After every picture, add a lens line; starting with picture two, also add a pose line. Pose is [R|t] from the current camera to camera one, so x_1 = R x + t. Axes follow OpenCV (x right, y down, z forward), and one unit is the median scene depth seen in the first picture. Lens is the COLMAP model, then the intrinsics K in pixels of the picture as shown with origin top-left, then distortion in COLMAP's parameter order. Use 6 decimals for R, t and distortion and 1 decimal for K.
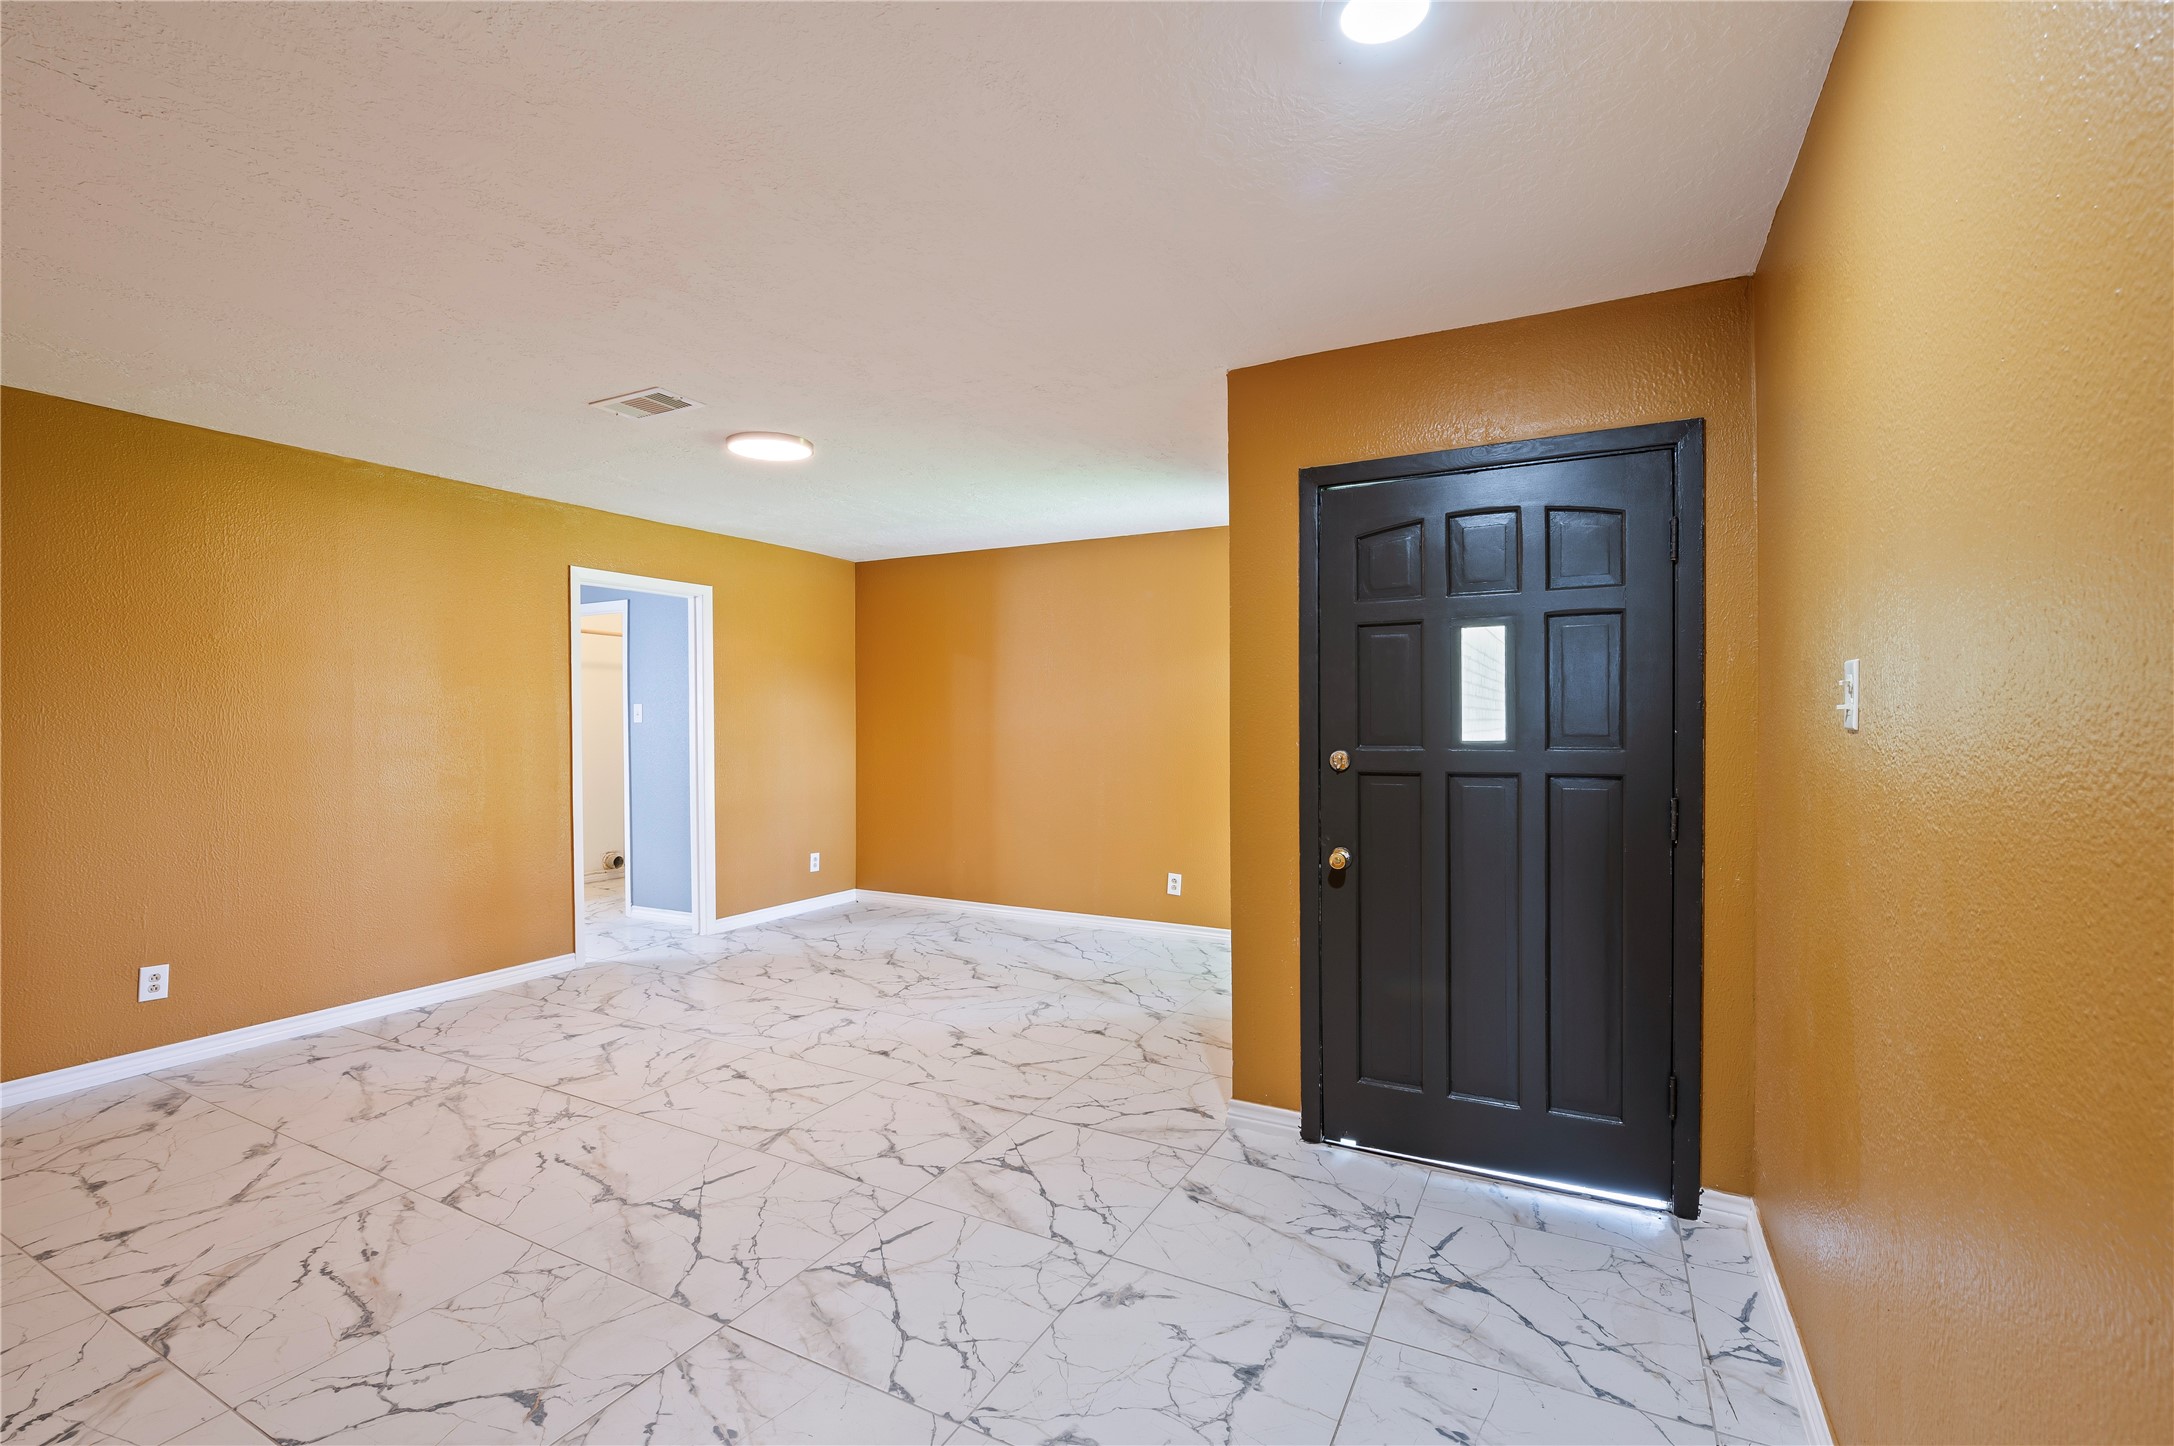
lens RADIAL K [[953.0, 0, 1096.3], [0, 953.0, 729.9], [0, 0, 1]] dist [-0.011657, 0.000690]
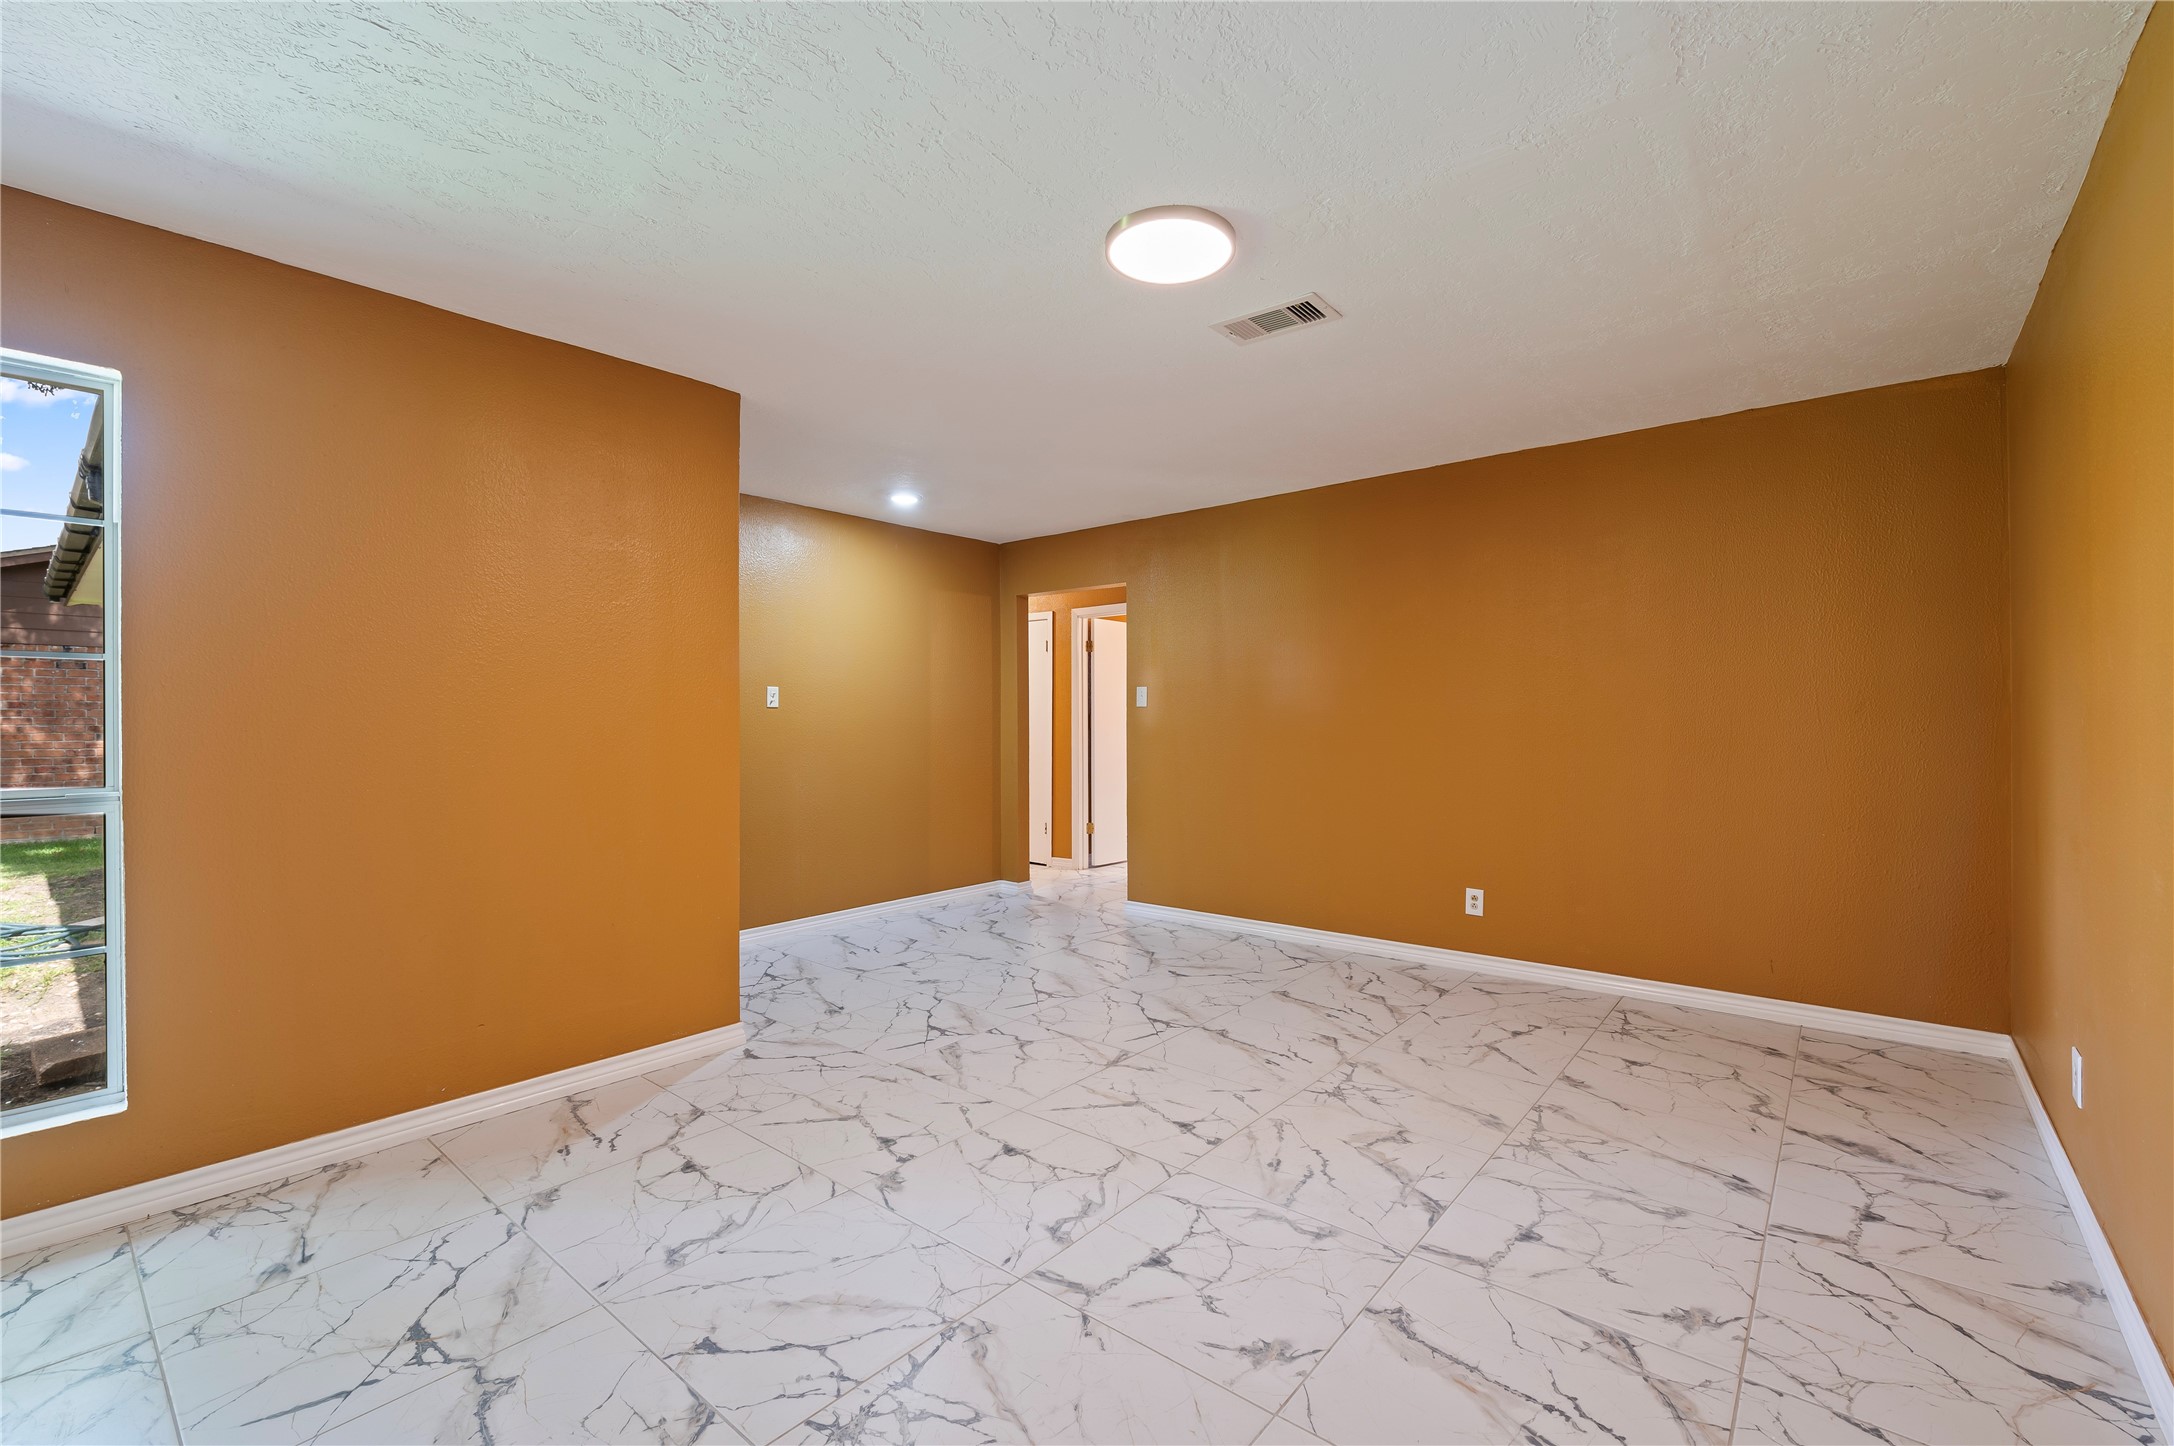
lens RADIAL K [[953.0, 0, 1087.7], [0, 953.0, 716.3], [0, 0, 1]] dist [-0.011657, 0.000690]
pose [[-0.976352, 0.005296, 0.216123, -0.503282], [0.006132, 0.999976, 0.003200, 0.007781], [-0.216101, 0.004449, -0.976361, 1.937751]]
